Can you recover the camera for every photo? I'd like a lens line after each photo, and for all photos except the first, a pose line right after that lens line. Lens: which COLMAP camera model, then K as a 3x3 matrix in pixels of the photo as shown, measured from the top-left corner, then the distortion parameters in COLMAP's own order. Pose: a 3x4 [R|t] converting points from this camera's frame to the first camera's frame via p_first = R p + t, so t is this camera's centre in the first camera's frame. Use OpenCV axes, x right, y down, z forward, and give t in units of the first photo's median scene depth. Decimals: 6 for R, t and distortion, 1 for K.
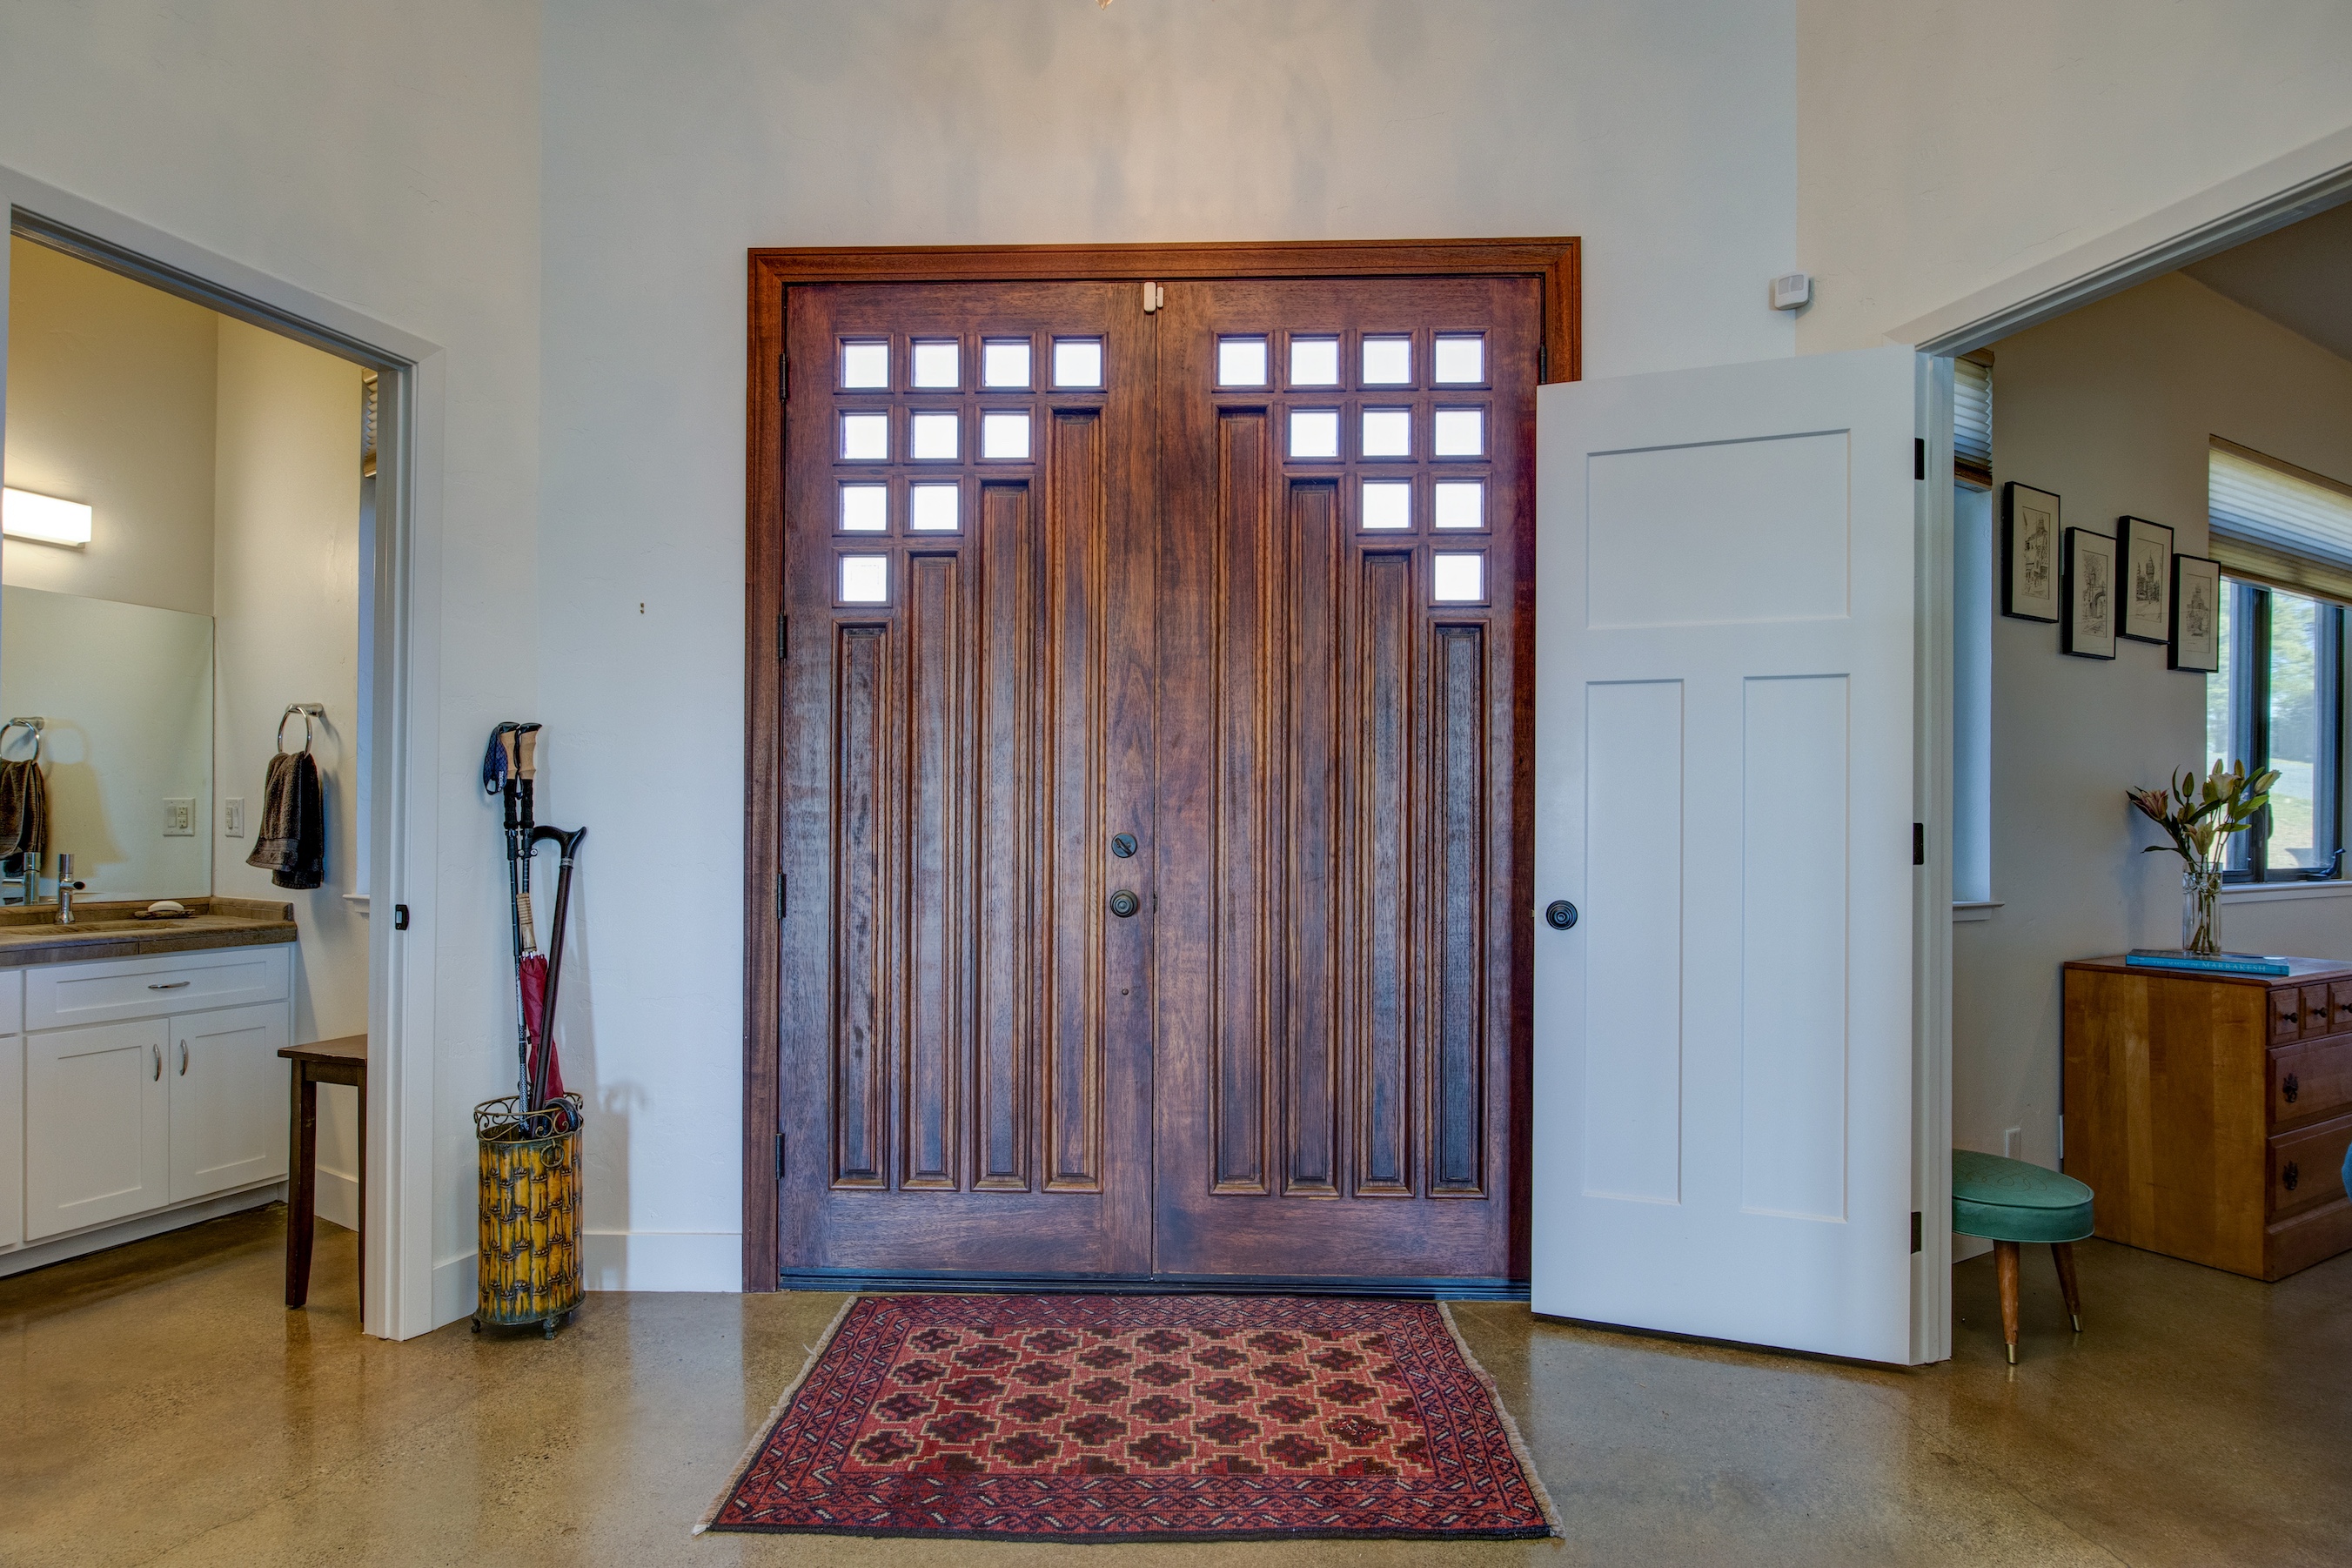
lens RADIAL K [[1185.8, 0, 1163.2], [0, 1185.8, 807.1], [0, 0, 1]] dist [-0.005477, -0.001256]
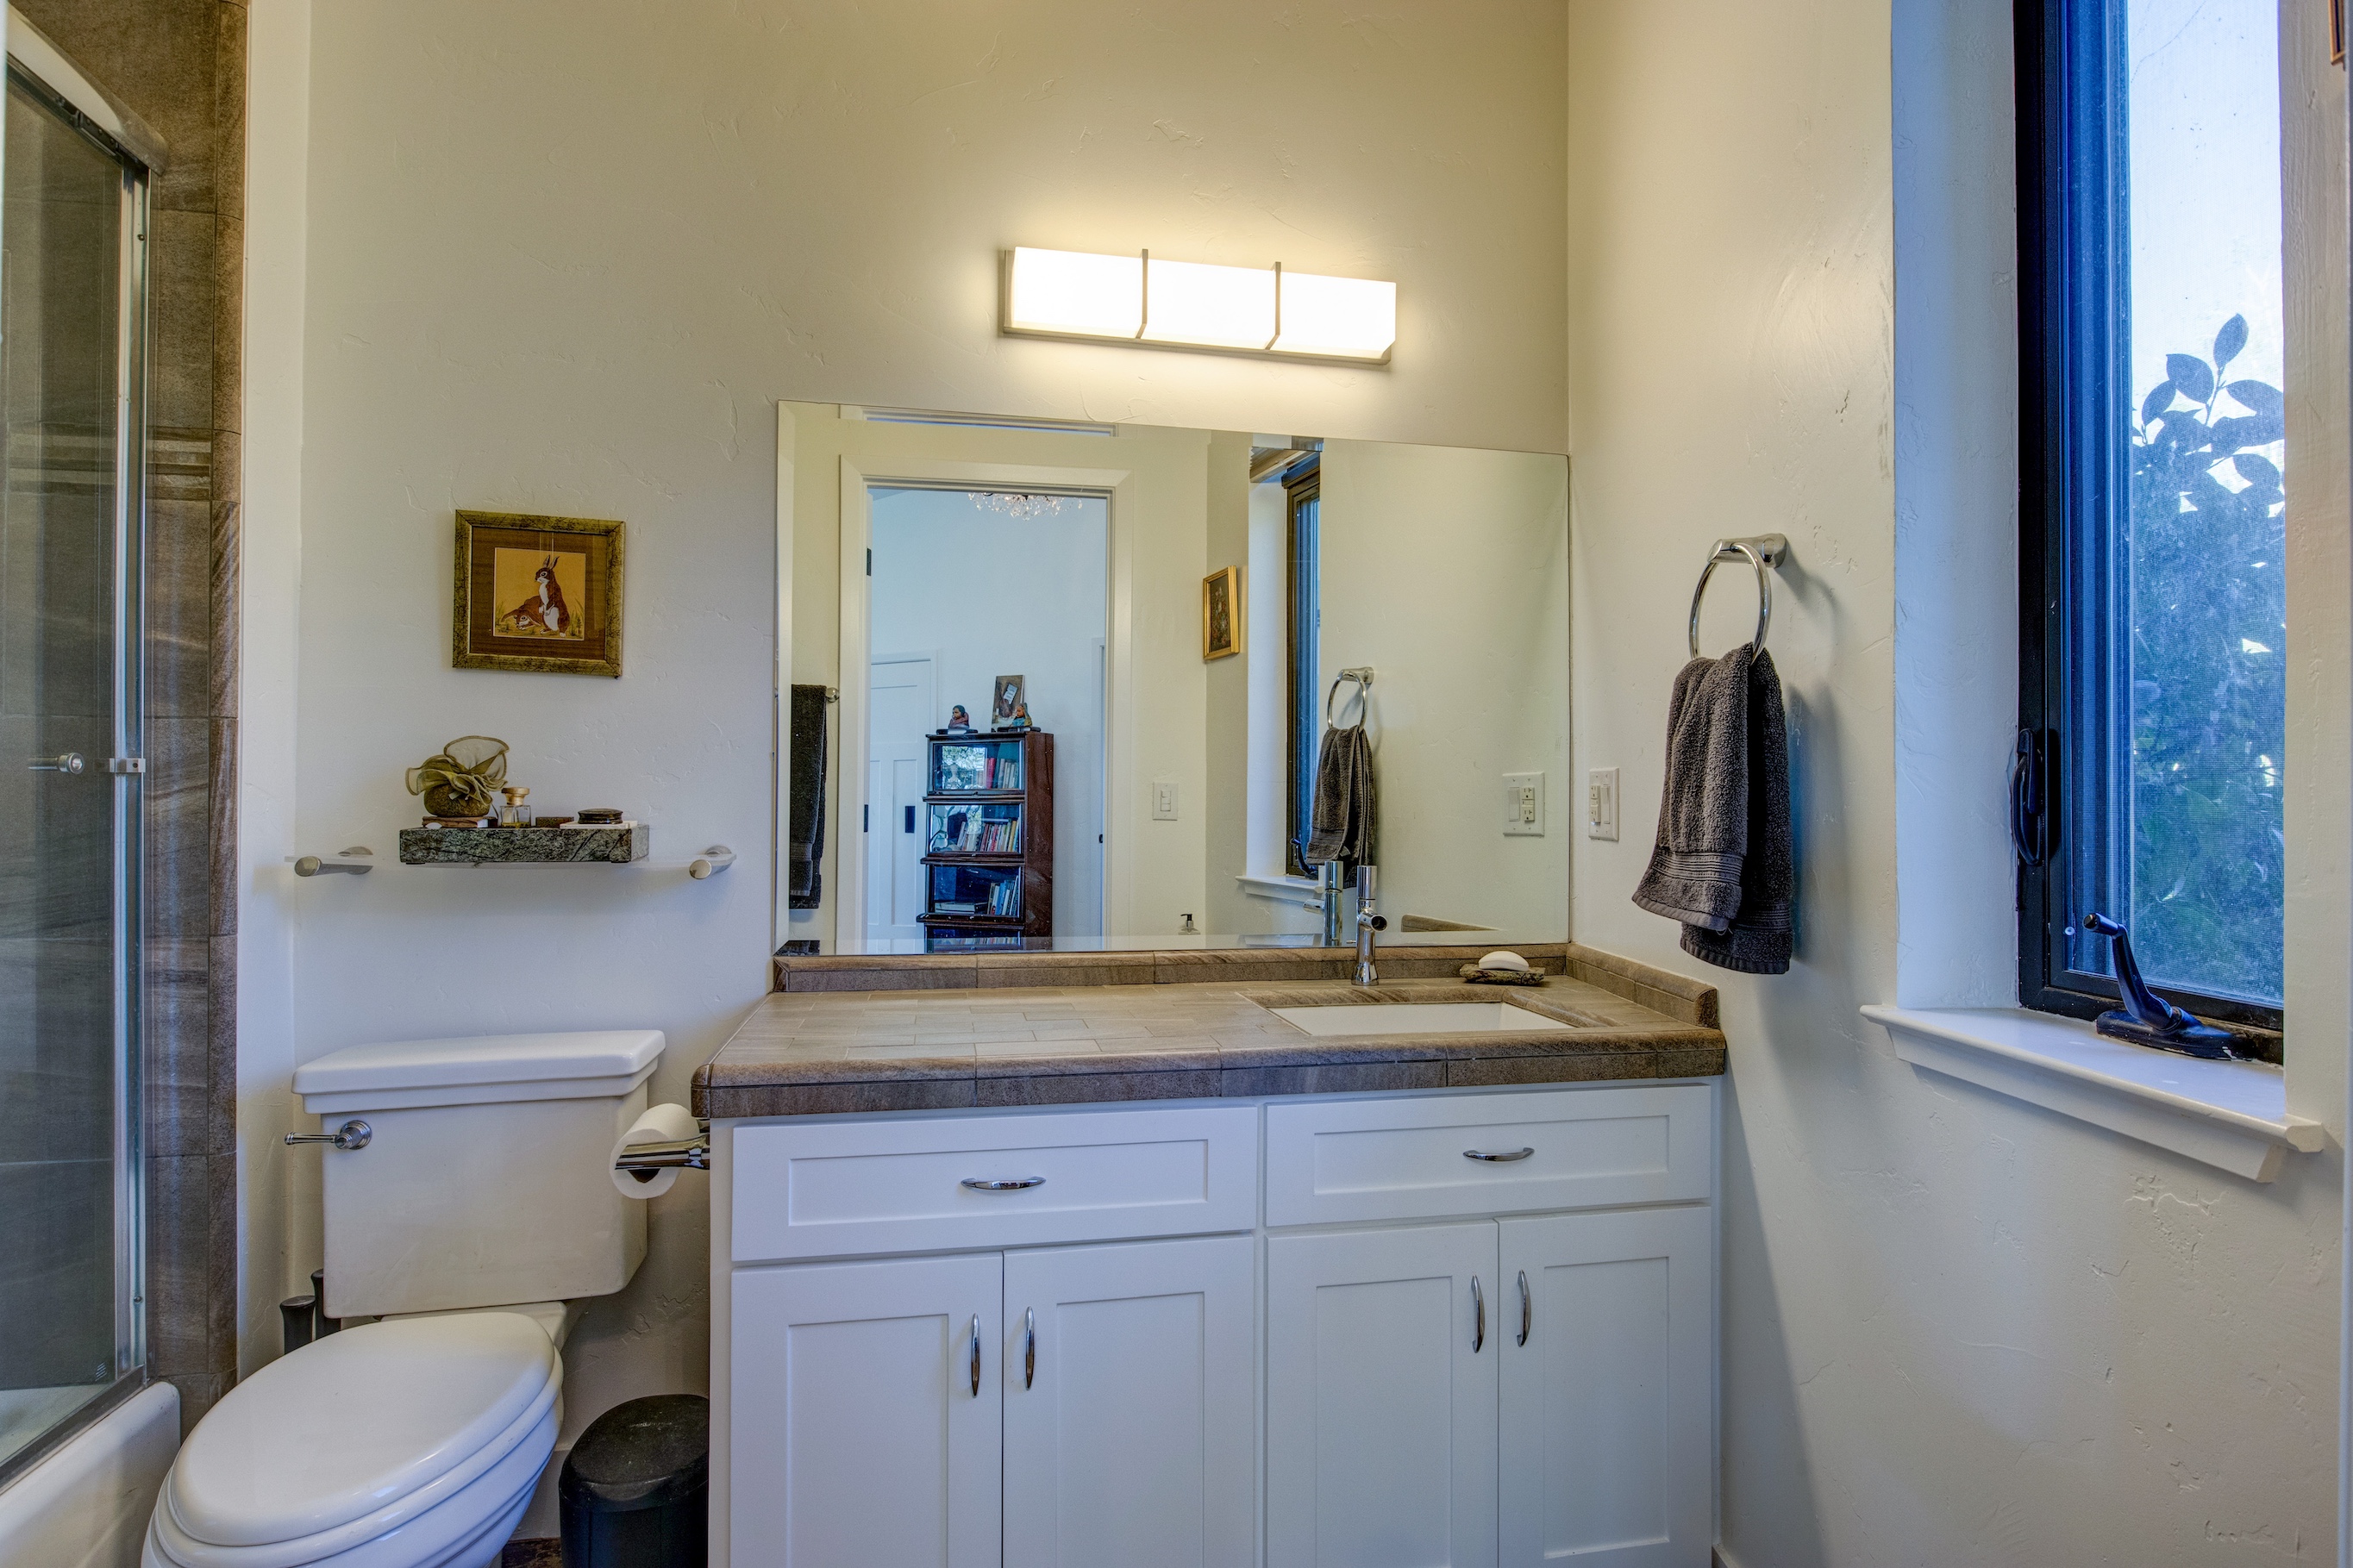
lens RADIAL K [[1186.2, 0, 1163.7], [0, 1186.2, 807.1], [0, 0, 1]] dist [-0.005477, -0.001256]
pose [[0.535675, -0.001321, -0.844423, -0.479351], [0.008459, 0.999957, 0.003801, 0.006799], [0.844382, -0.009179, 0.535664, 0.592689]]
